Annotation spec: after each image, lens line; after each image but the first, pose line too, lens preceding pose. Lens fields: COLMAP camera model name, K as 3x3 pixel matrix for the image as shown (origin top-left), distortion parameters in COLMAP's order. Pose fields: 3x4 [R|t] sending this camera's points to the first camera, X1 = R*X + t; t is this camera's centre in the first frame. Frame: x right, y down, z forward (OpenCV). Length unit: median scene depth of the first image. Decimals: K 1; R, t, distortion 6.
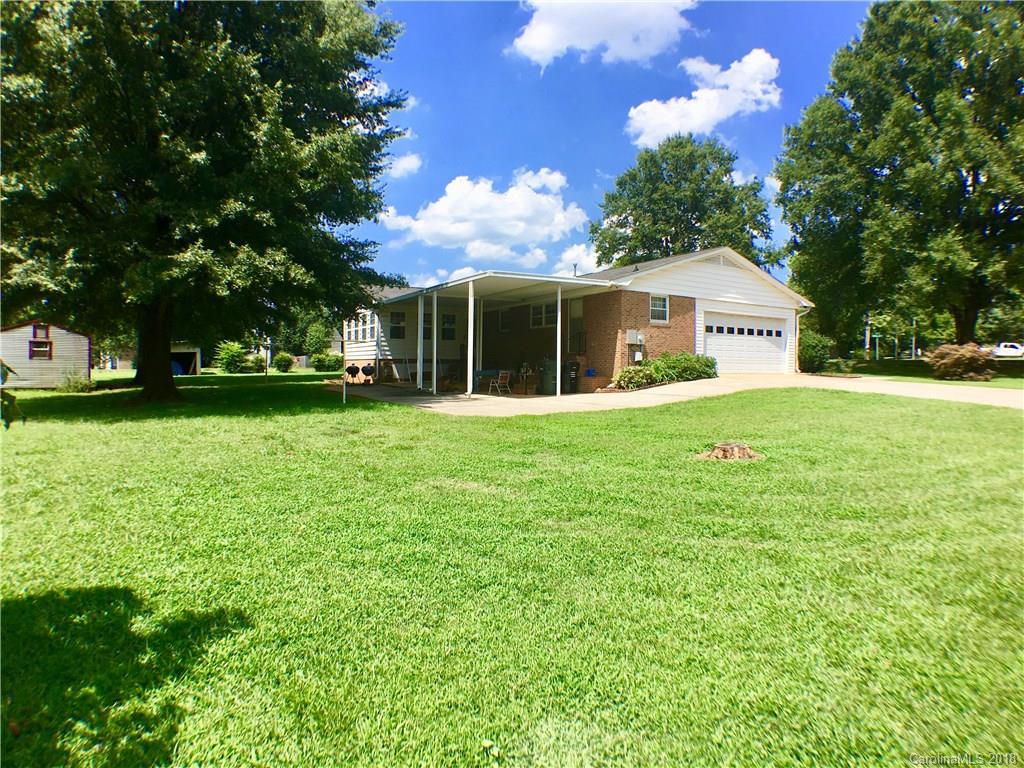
lens RADIAL K [[595.8, 0, 511.3], [0, 595.8, 382.5], [0, 0, 1]] dist [-0.093138, 0.005888]
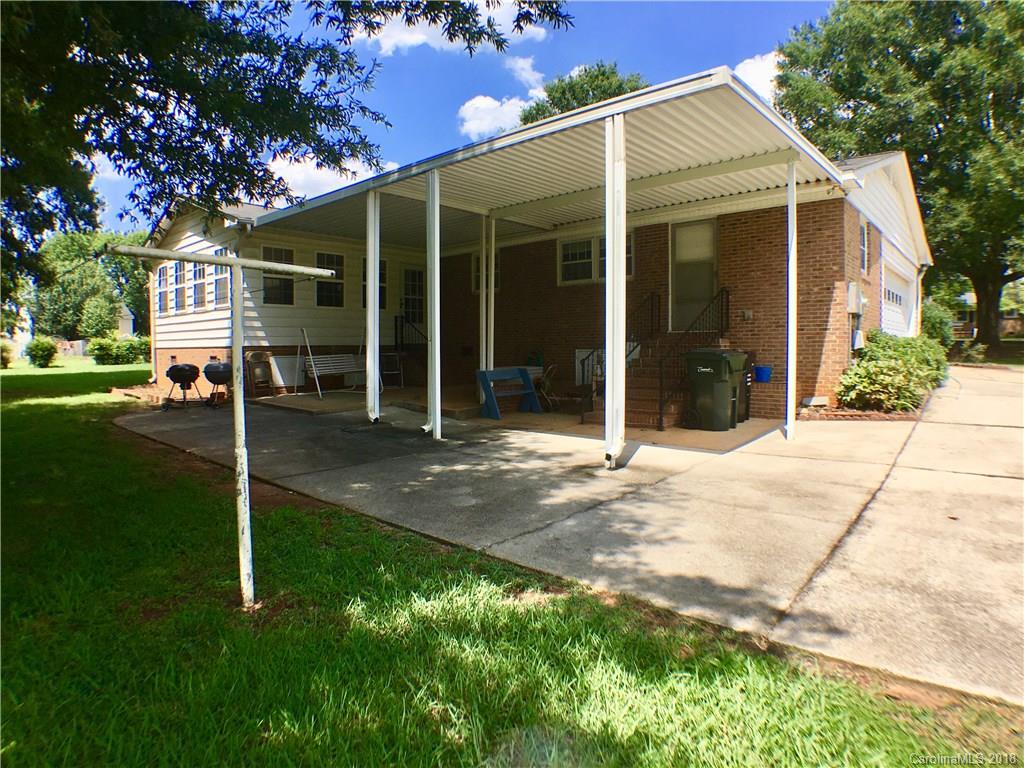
lens RADIAL K [[595.8, 0, 512.3], [0, 595.8, 381.2], [0, 0, 1]] dist [-0.093138, 0.005888]
pose [[0.952337, -0.027531, 0.303803, -0.155525], [0.018147, 0.999268, 0.033669, -0.023533], [-0.304508, -0.026551, 0.952140, 0.483967]]
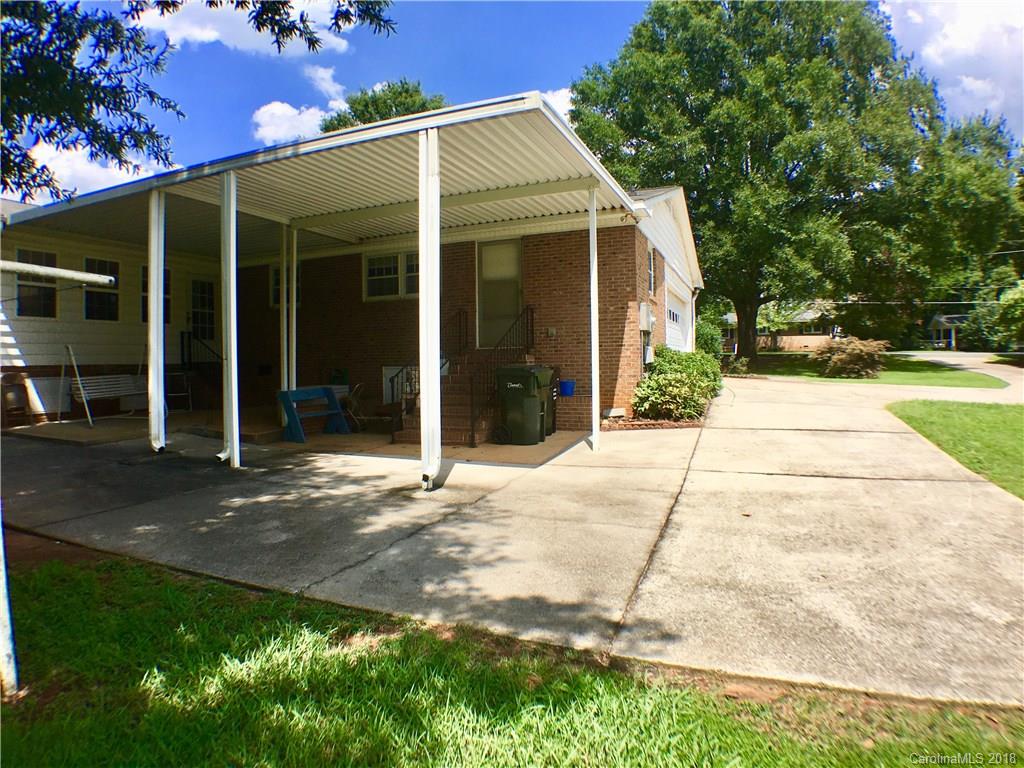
lens RADIAL K [[595.8, 0, 510.4], [0, 595.8, 378.6], [0, 0, 1]] dist [-0.093138, 0.005888]
pose [[0.803794, -0.030936, 0.594103, -0.156770], [0.031223, 0.999464, 0.009800, -0.024186], [-0.594088, 0.010672, 0.804329, 0.492205]]
